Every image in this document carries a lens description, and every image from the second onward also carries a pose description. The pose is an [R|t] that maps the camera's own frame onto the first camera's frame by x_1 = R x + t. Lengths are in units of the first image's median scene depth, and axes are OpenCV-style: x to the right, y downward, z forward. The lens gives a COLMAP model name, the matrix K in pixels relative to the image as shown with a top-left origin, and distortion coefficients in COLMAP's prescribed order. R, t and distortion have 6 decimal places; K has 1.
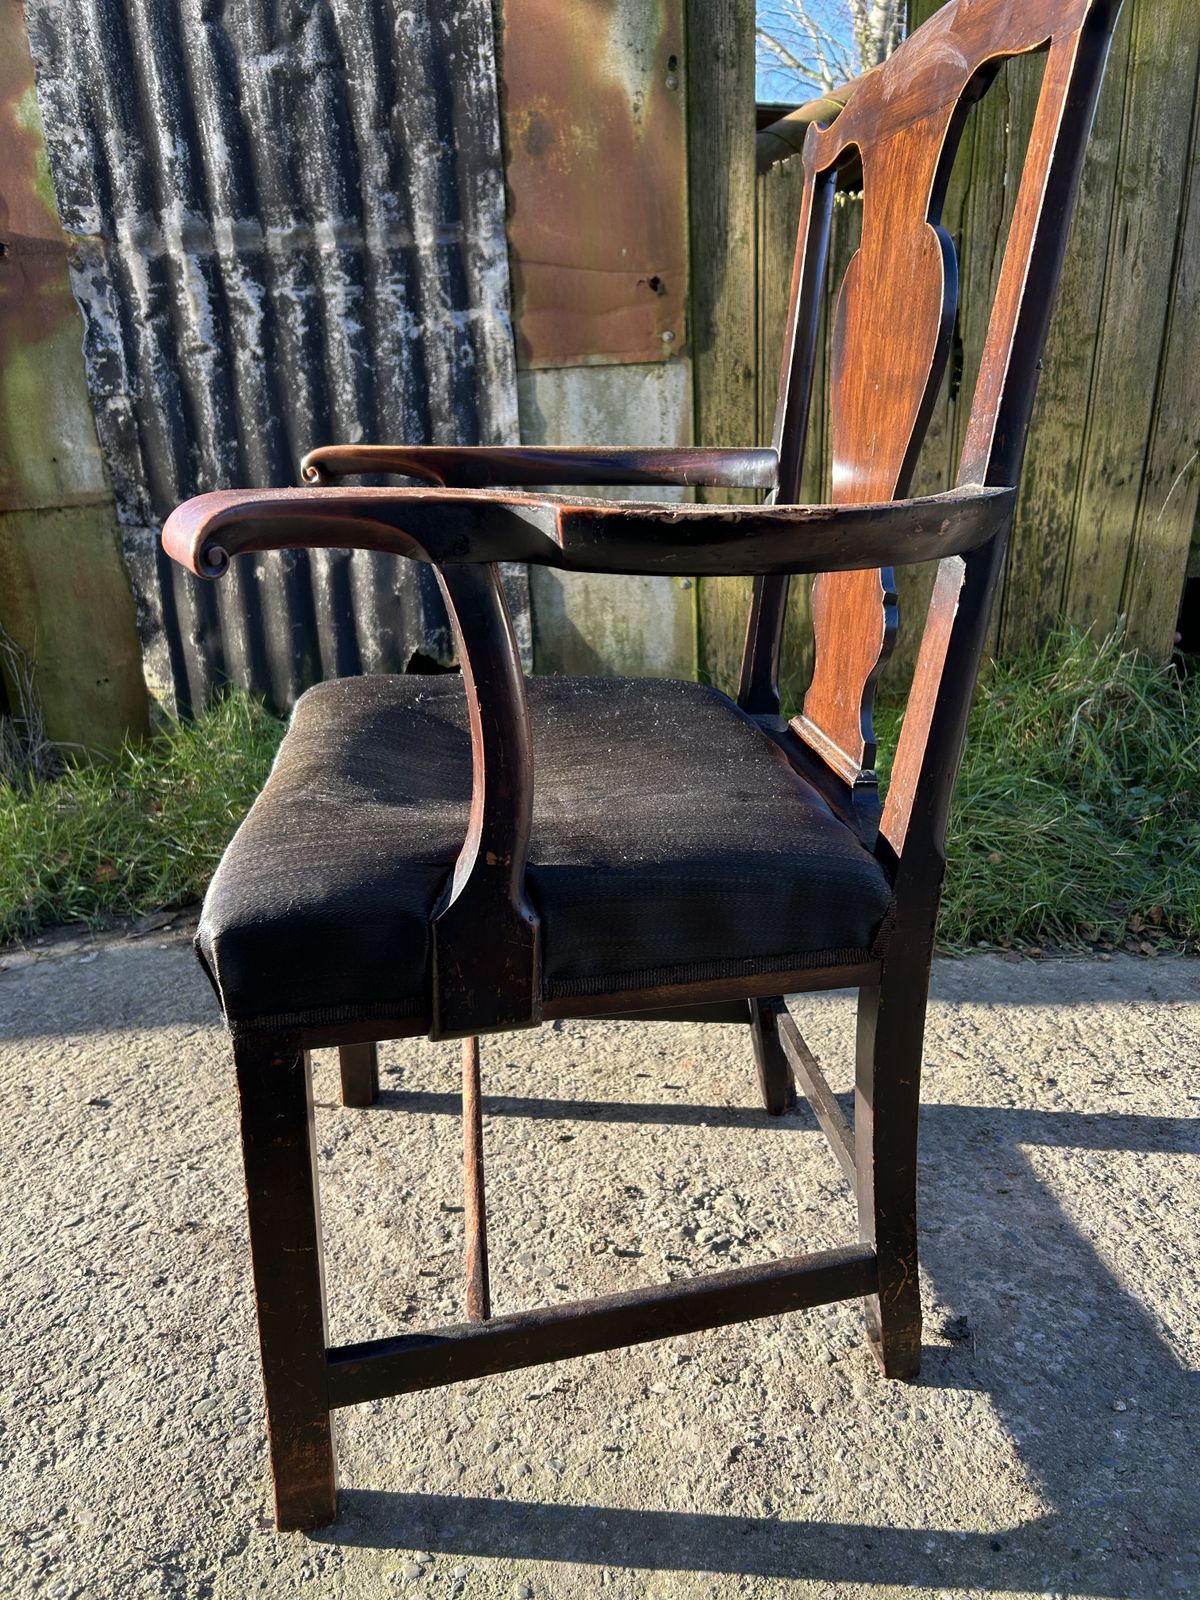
lens RADIAL K [[1228.2, 0, 591.9], [0, 1228.2, 801.9], [0, 0, 1]] dist [0.033897, -0.038960]
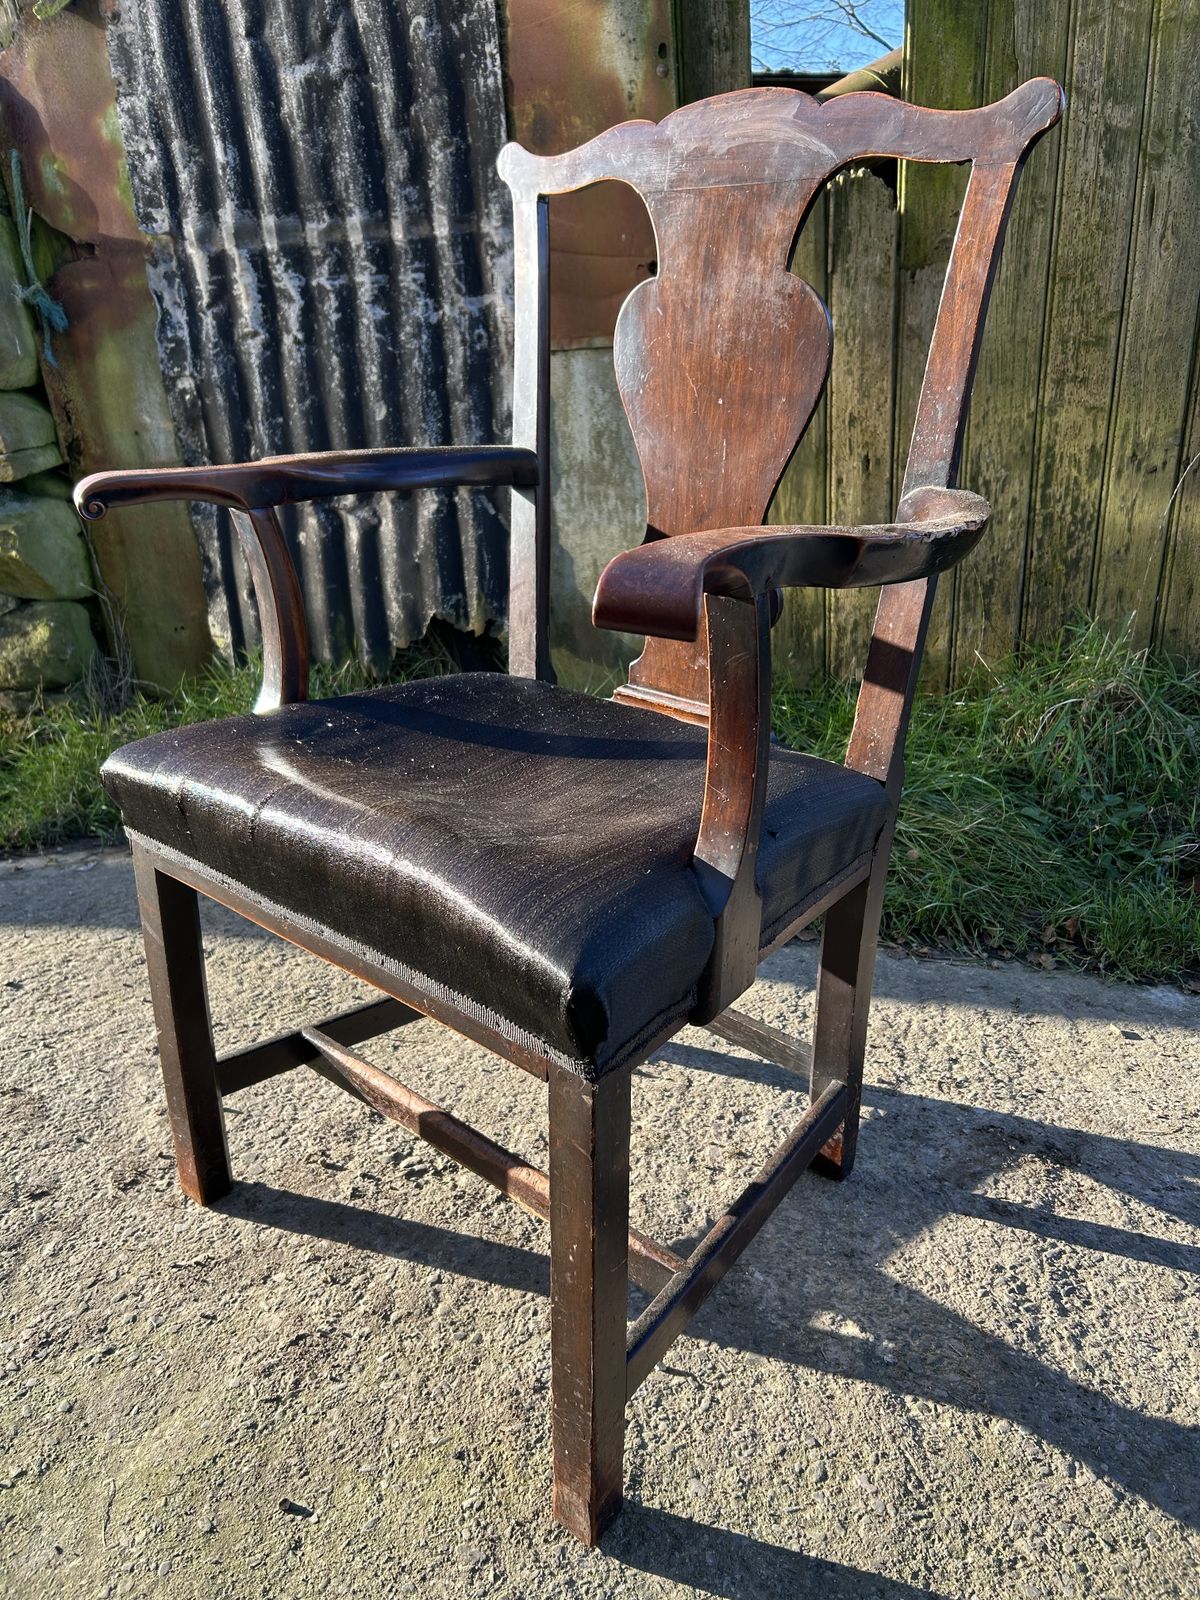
lens RADIAL K [[1228.2, 0, 600.1], [0, 1228.2, 801.3], [0, 0, 1]] dist [0.033897, -0.038960]
pose [[0.968735, 0.082557, -0.233958, 0.294683], [-0.074027, 0.996239, 0.045028, -0.021624], [0.236795, -0.026301, 0.971203, -0.018947]]
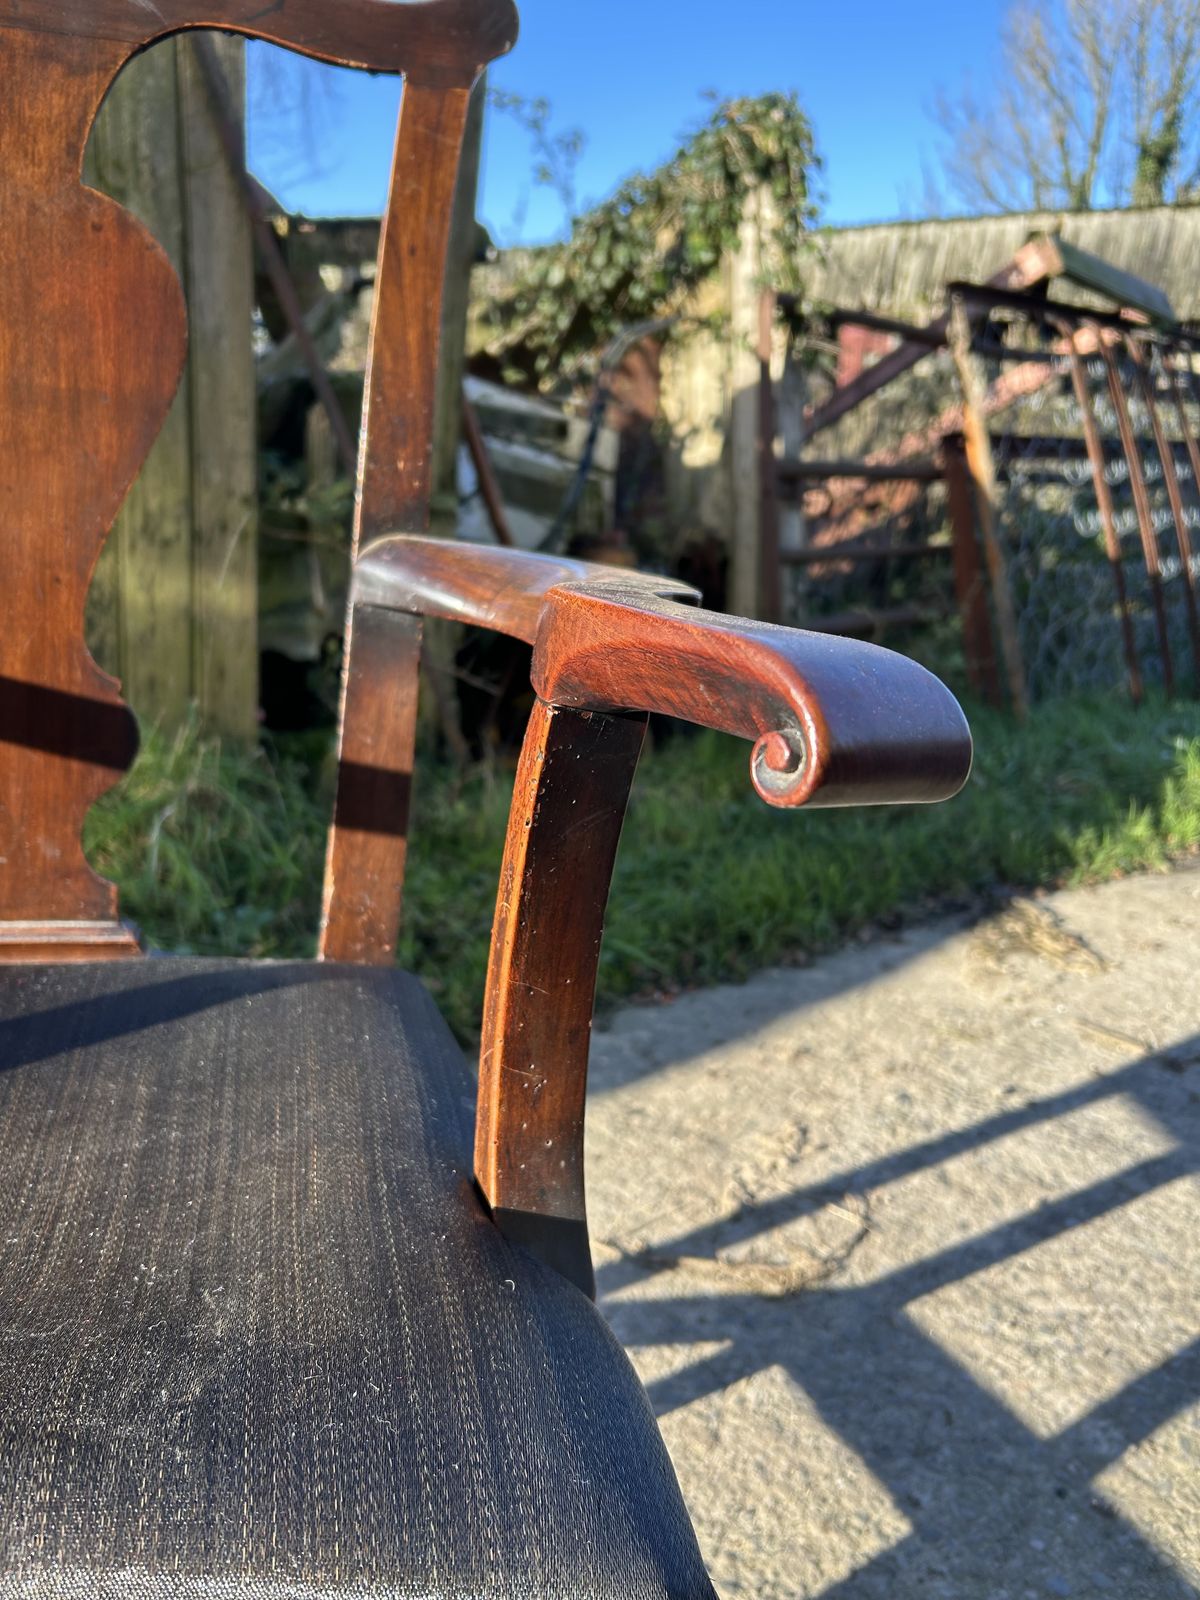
lens RADIAL K [[1228.2, 0, 585.9], [0, 1228.2, 796.2], [0, 0, 1]] dist [0.033897, -0.038960]
pose [[0.763549, -0.122847, 0.633957, 0.105356], [0.151680, 0.988390, 0.008841, -0.060222], [-0.627683, 0.089408, 0.773318, 0.214289]]
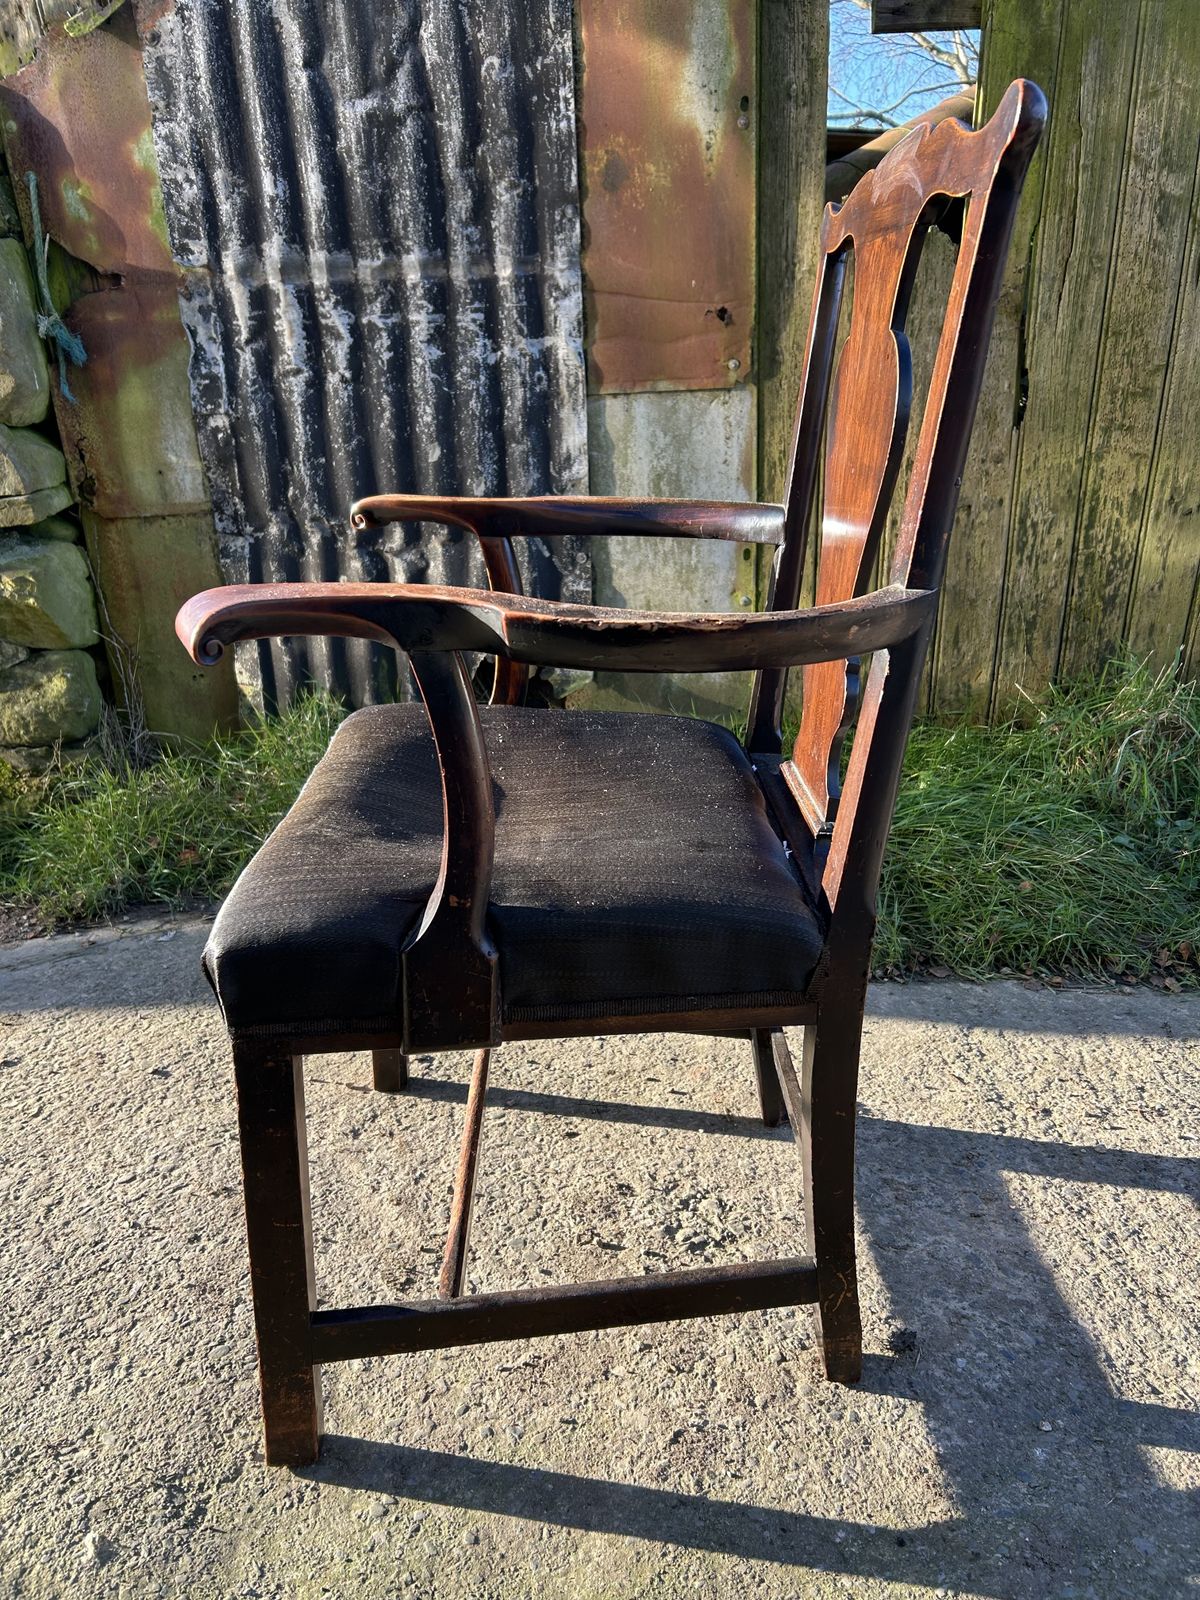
lens RADIAL K [[1227.2, 0, 584.4], [0, 1227.2, 796.9], [0, 0, 1]] dist [0.033806, -0.034097]
pose [[0.994475, 0.044151, -0.095238, 0.054147], [-0.042699, 0.998939, 0.017236, -0.028614], [0.095898, -0.013074, 0.995305, -0.048415]]
